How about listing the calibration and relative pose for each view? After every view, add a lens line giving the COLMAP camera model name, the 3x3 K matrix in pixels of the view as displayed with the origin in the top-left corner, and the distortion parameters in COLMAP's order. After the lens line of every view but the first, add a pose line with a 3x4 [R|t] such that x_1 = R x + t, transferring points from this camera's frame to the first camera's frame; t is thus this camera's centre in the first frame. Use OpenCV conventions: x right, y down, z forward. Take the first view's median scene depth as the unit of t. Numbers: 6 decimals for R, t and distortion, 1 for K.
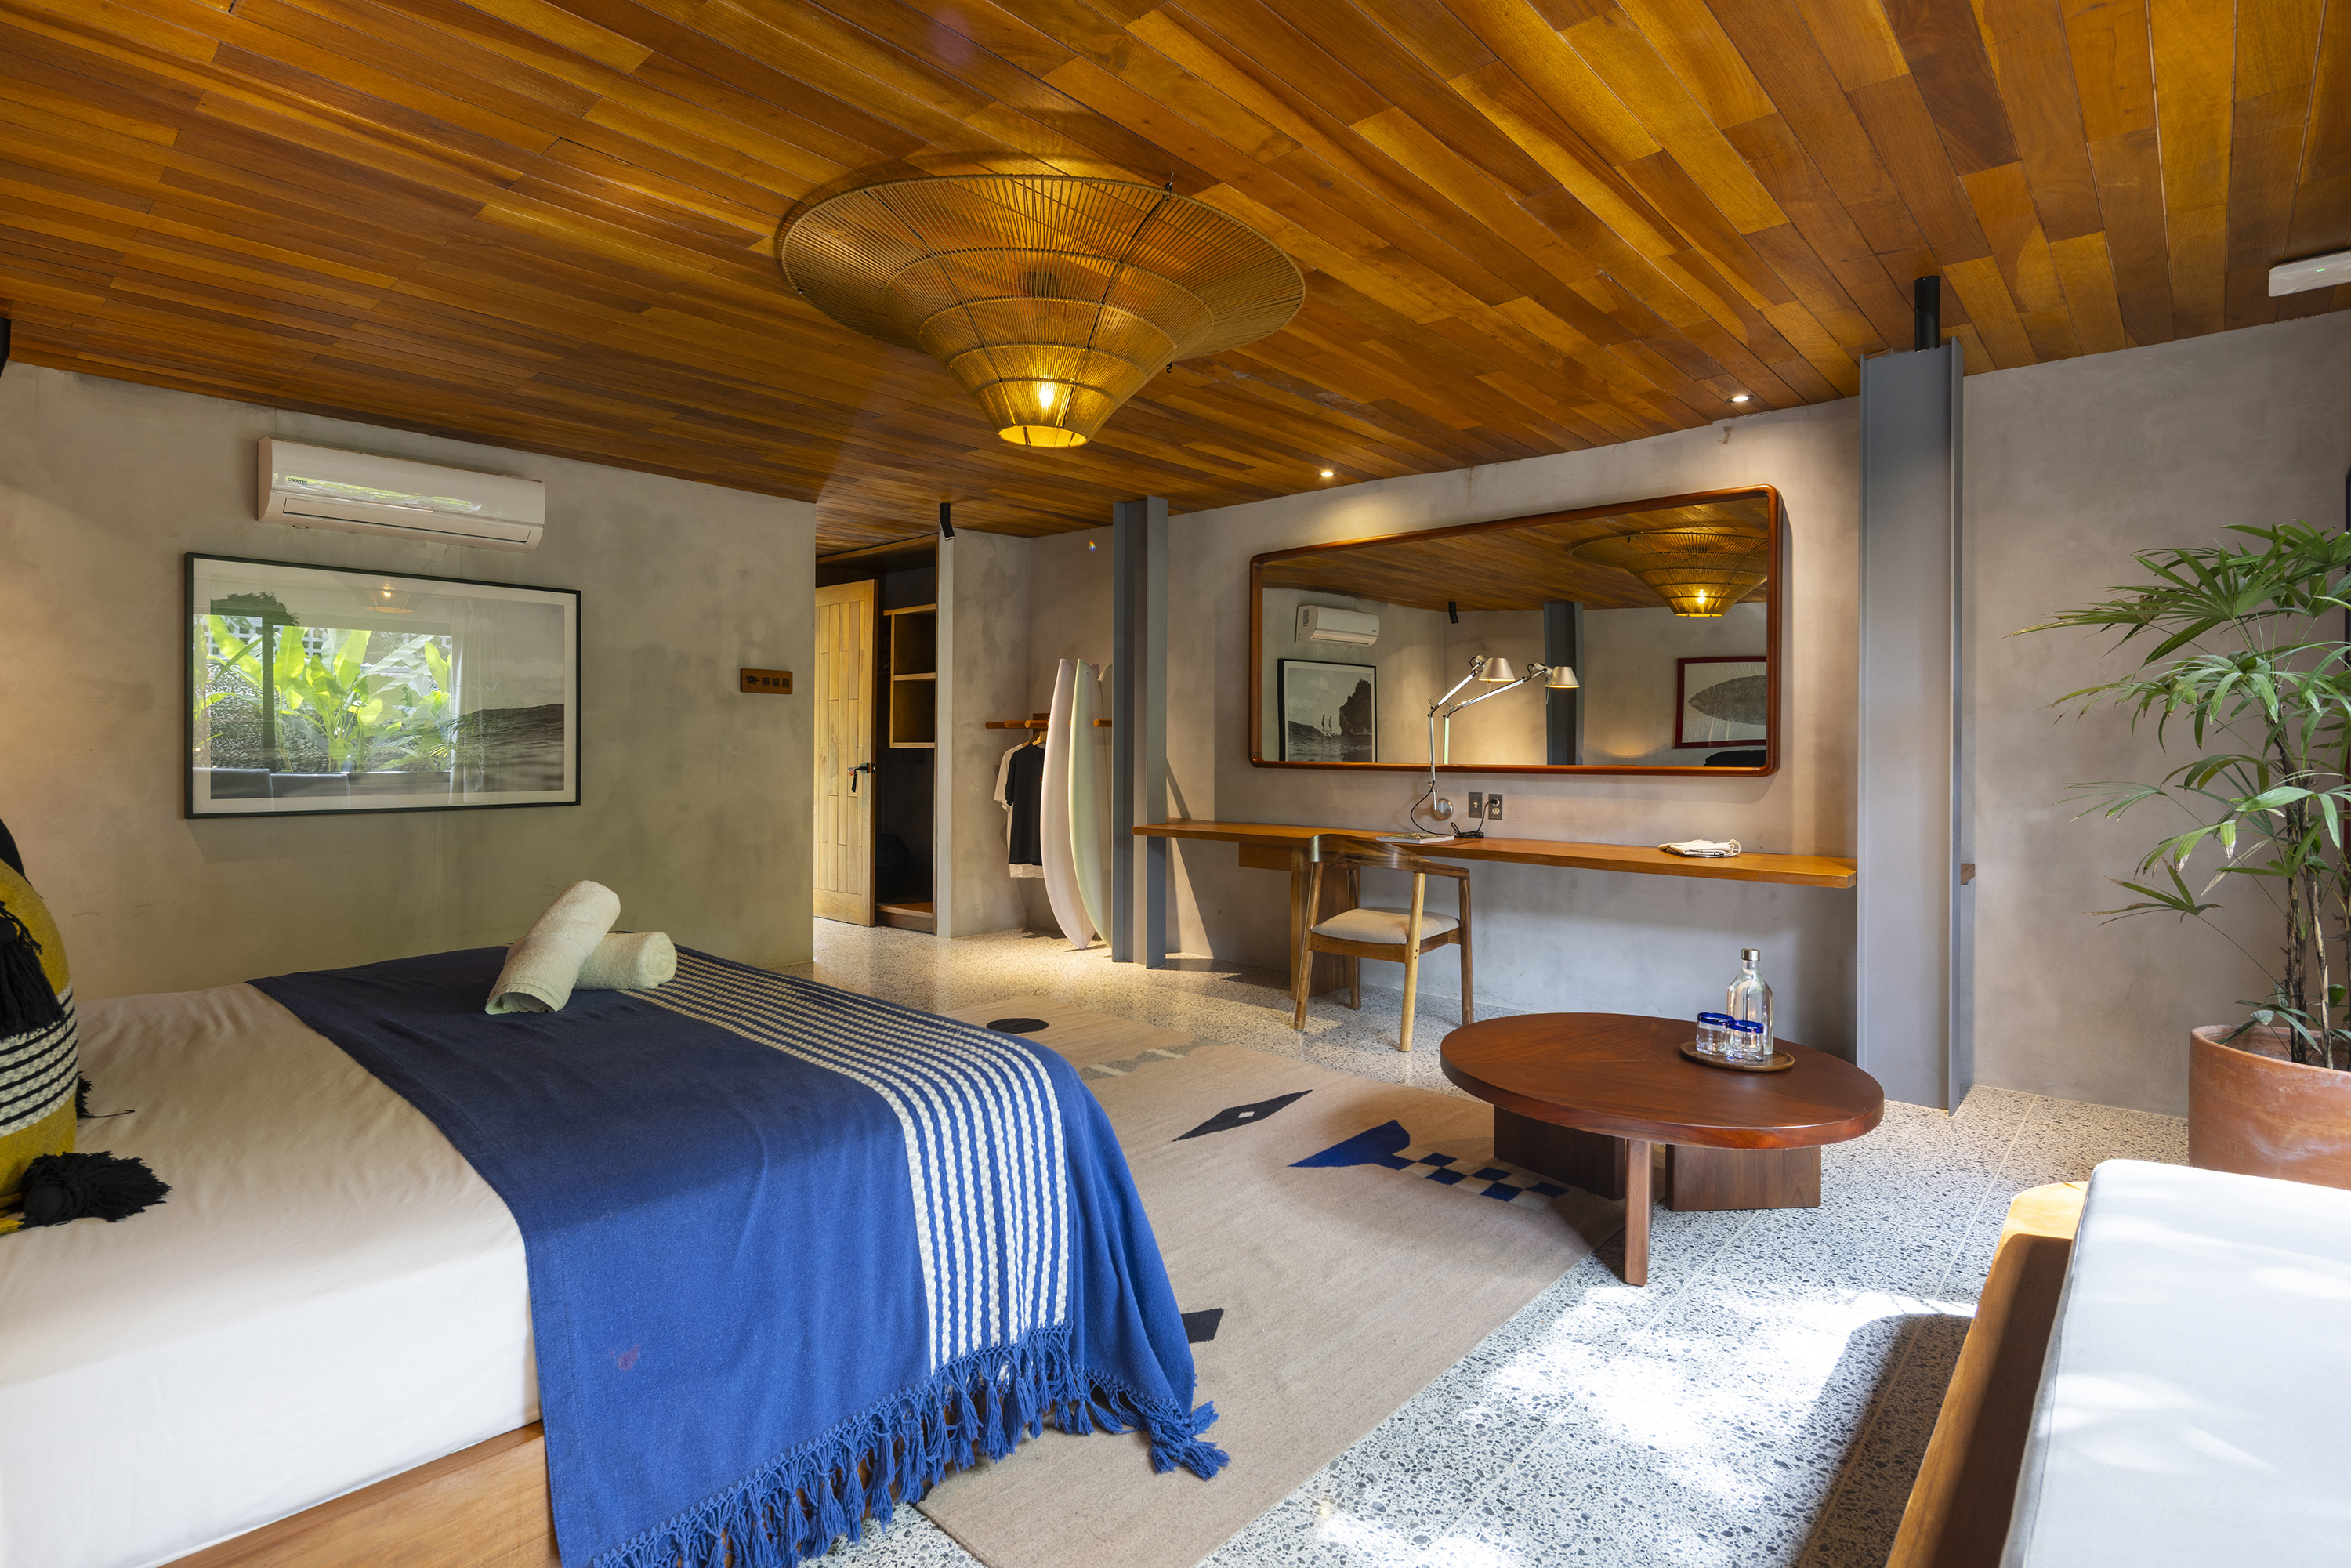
lens RADIAL K [[1152.8, 0, 1168.3], [0, 1152.8, 748.7], [0, 0, 1]] dist [-0.001099, -0.000867]
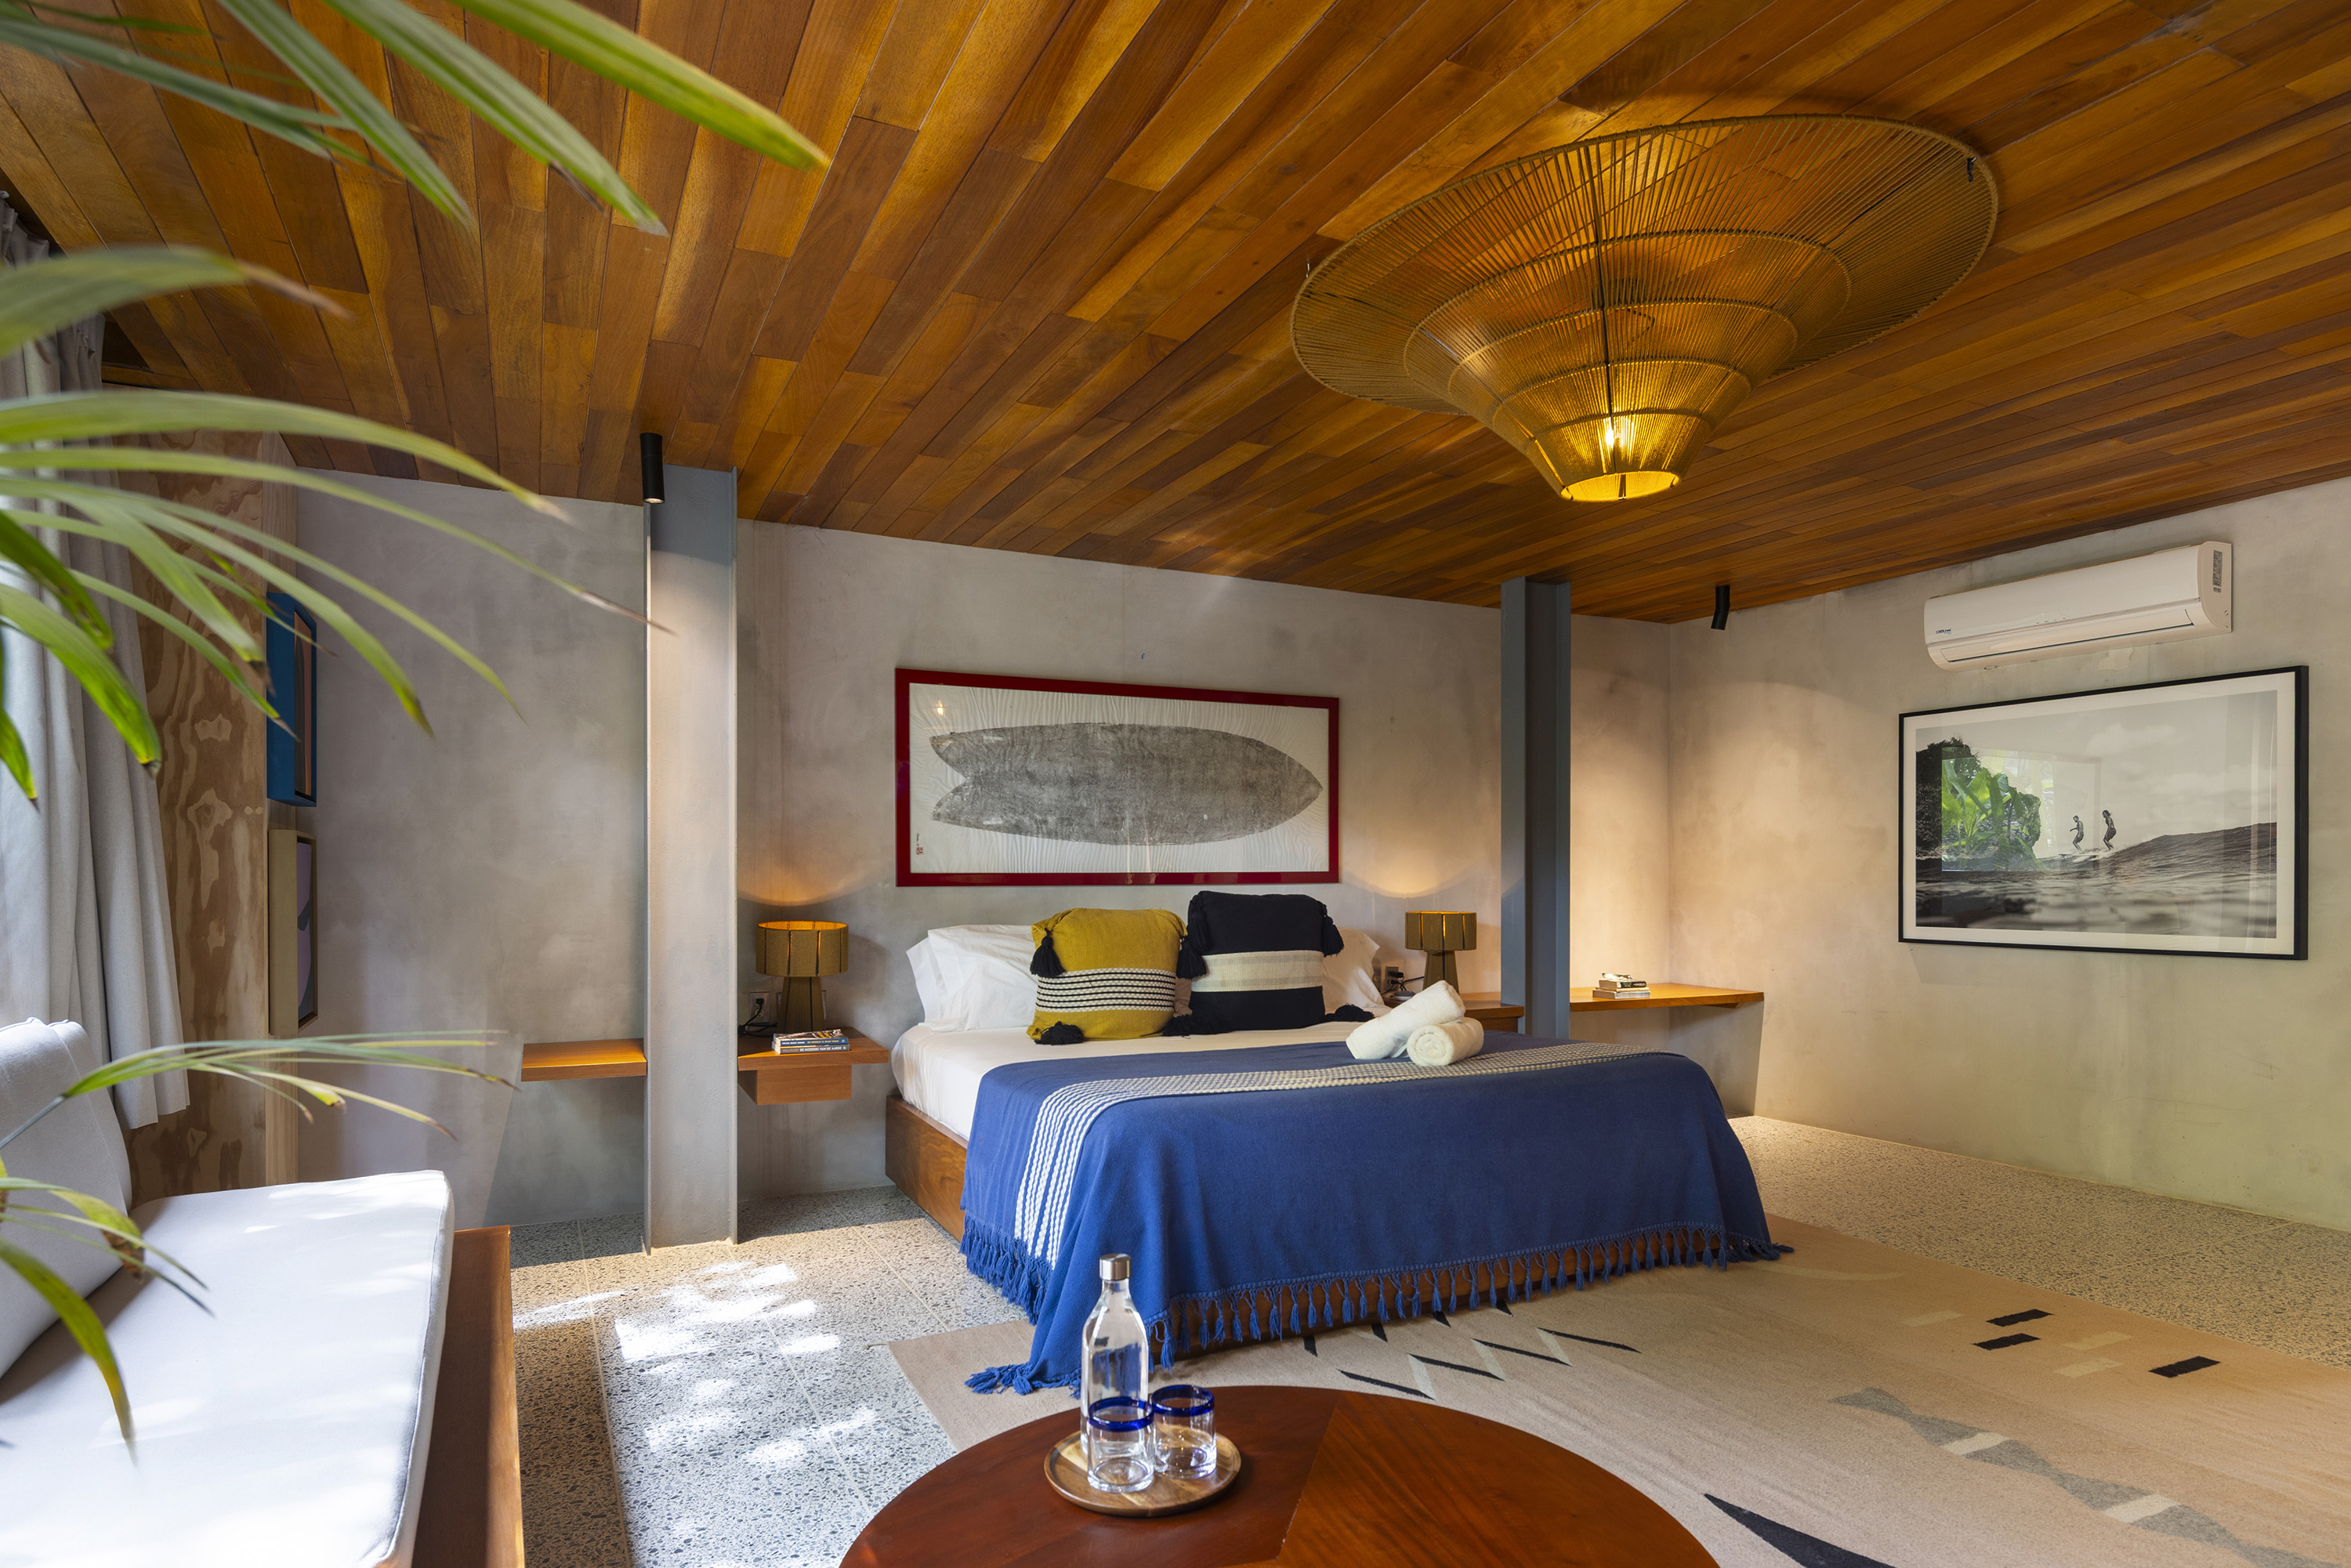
lens RADIAL K [[1278.6, 0, 1180.5], [0, 1278.6, 883.6], [0, 0, 1]] dist [-0.001339, -0.001673]
pose [[-0.356717, 0.000896, -0.934212, 0.651491], [-0.000960, 0.999999, 0.001325, 0.000165], [0.934212, 0.001369, -0.356716, 0.824602]]
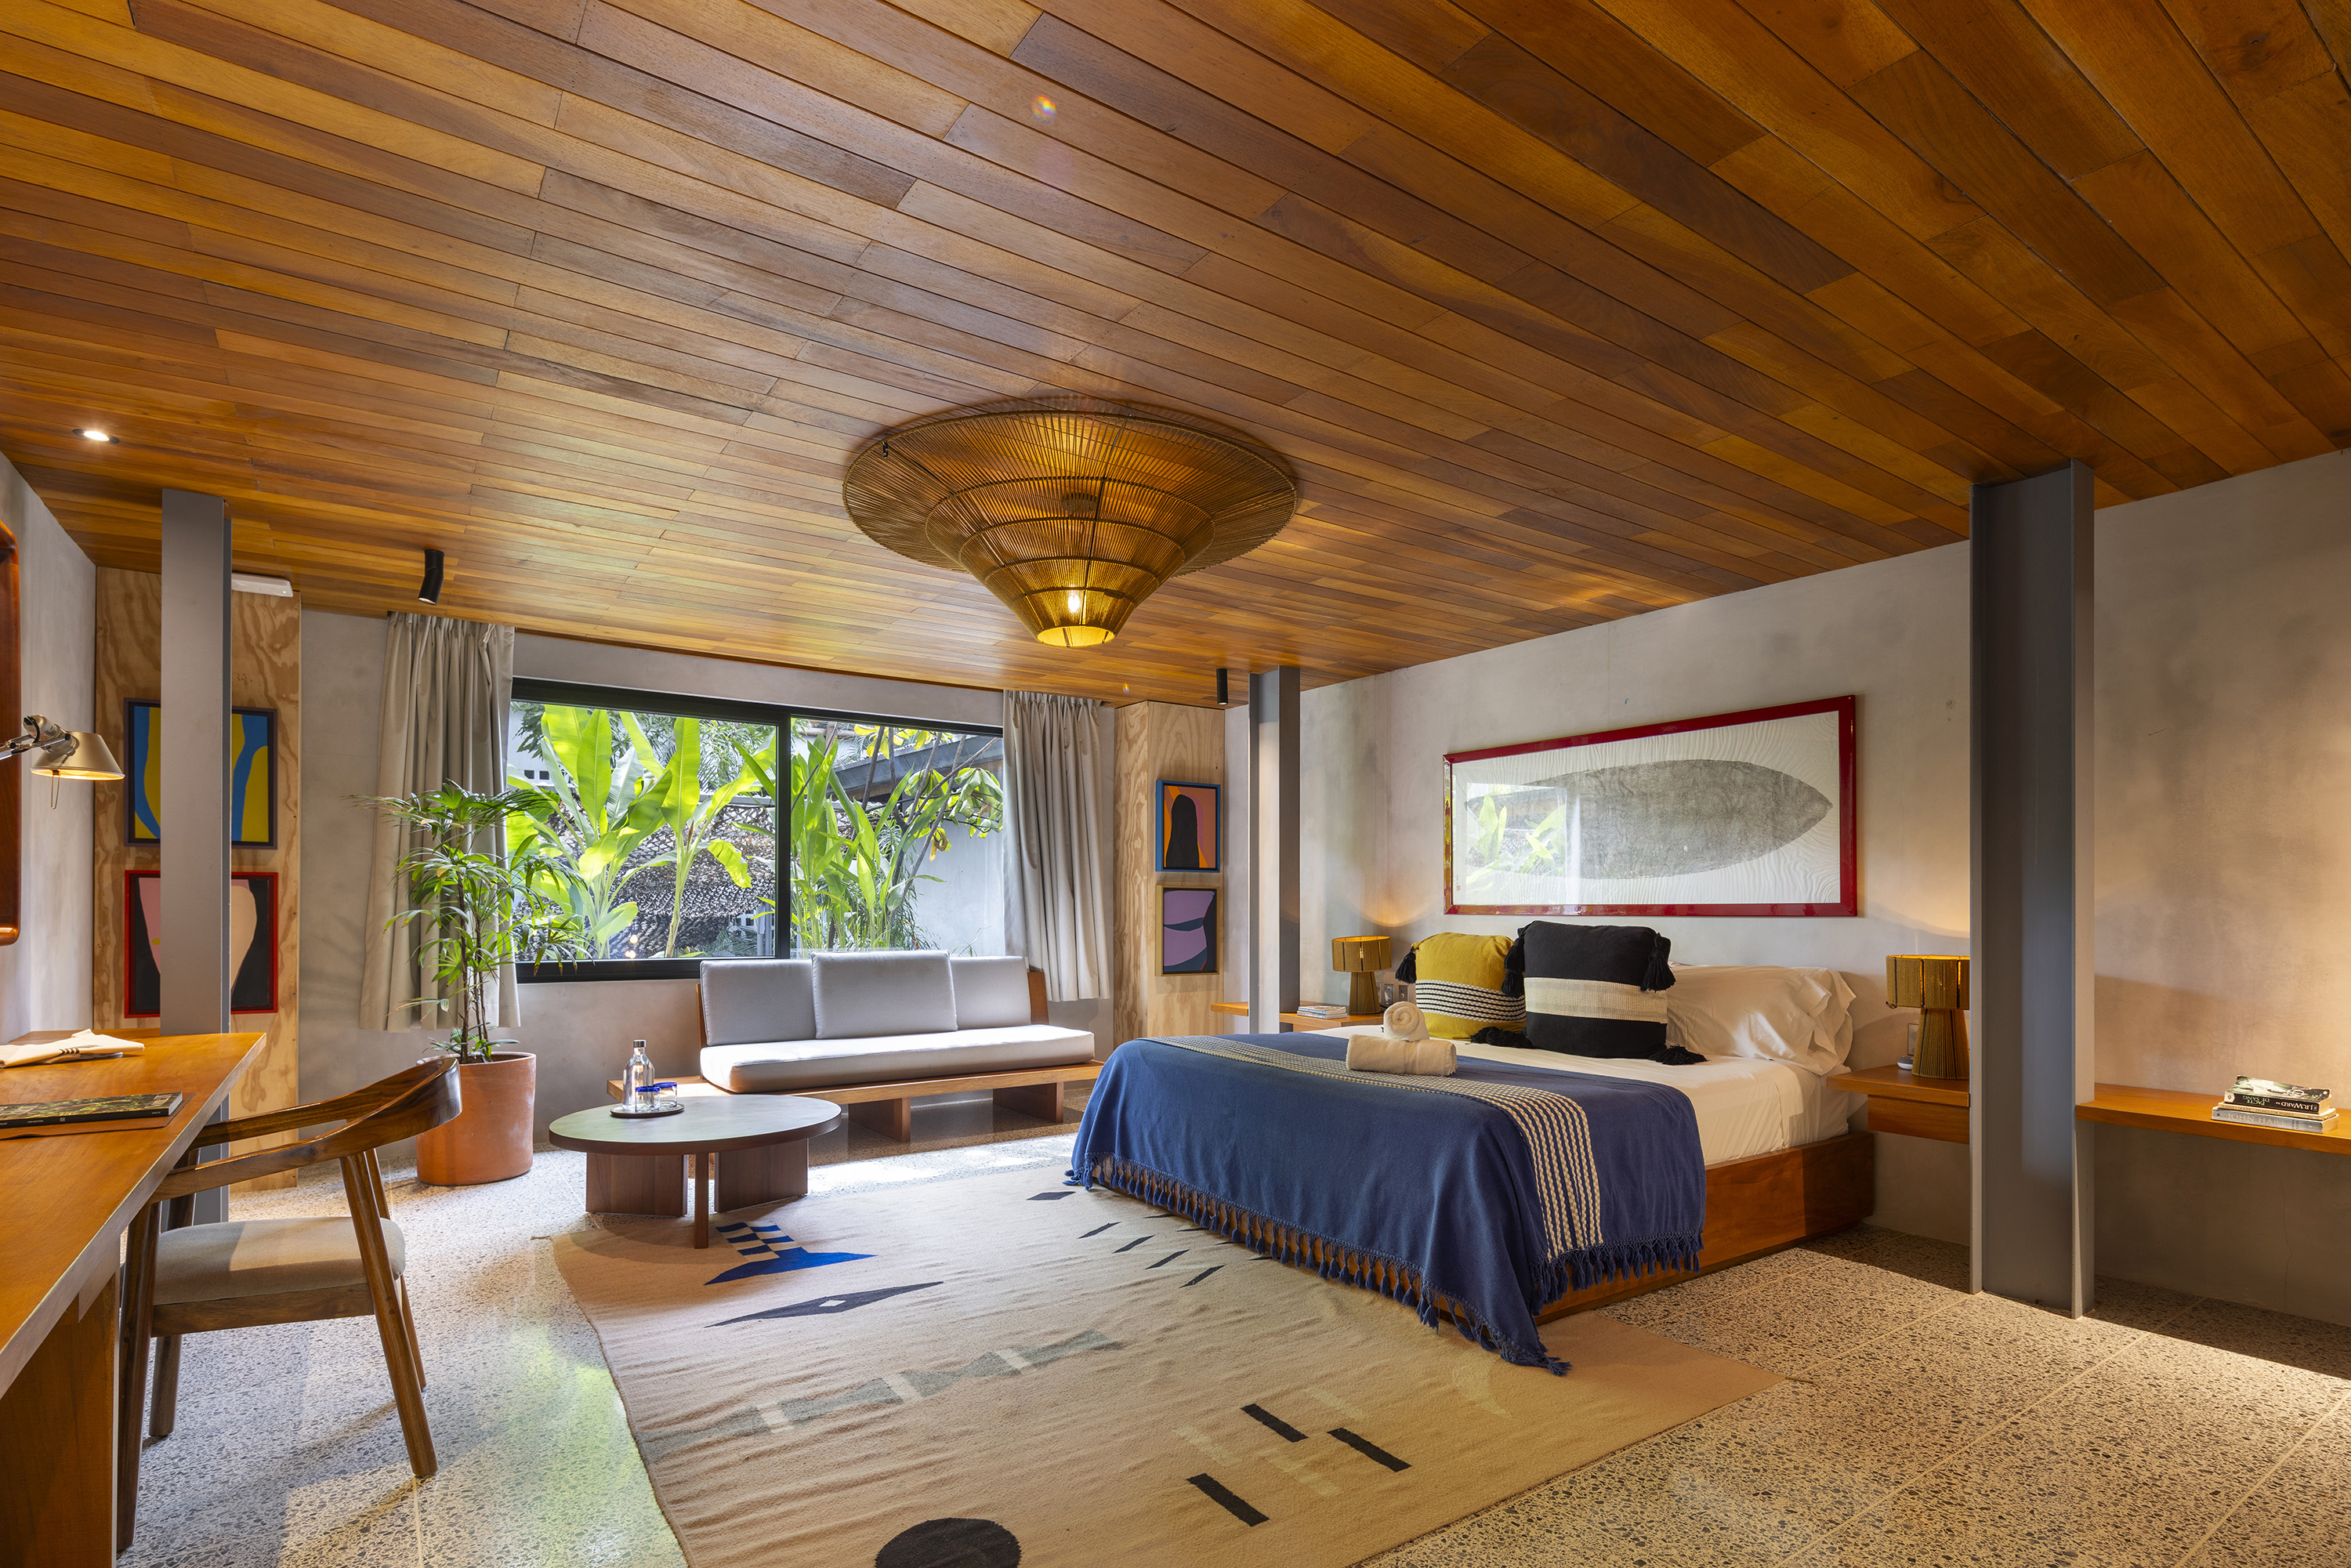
lens RADIAL K [[1157.5, 0, 1168.1], [0, 1157.5, 905.6], [0, 0, 1]] dist [0.000266, -0.000967]
pose [[-0.973712, -0.006798, 0.227681, -0.369496], [-0.006676, 0.999977, 0.001307, -0.006110], [-0.227684, -0.000248, -0.973735, 1.675878]]
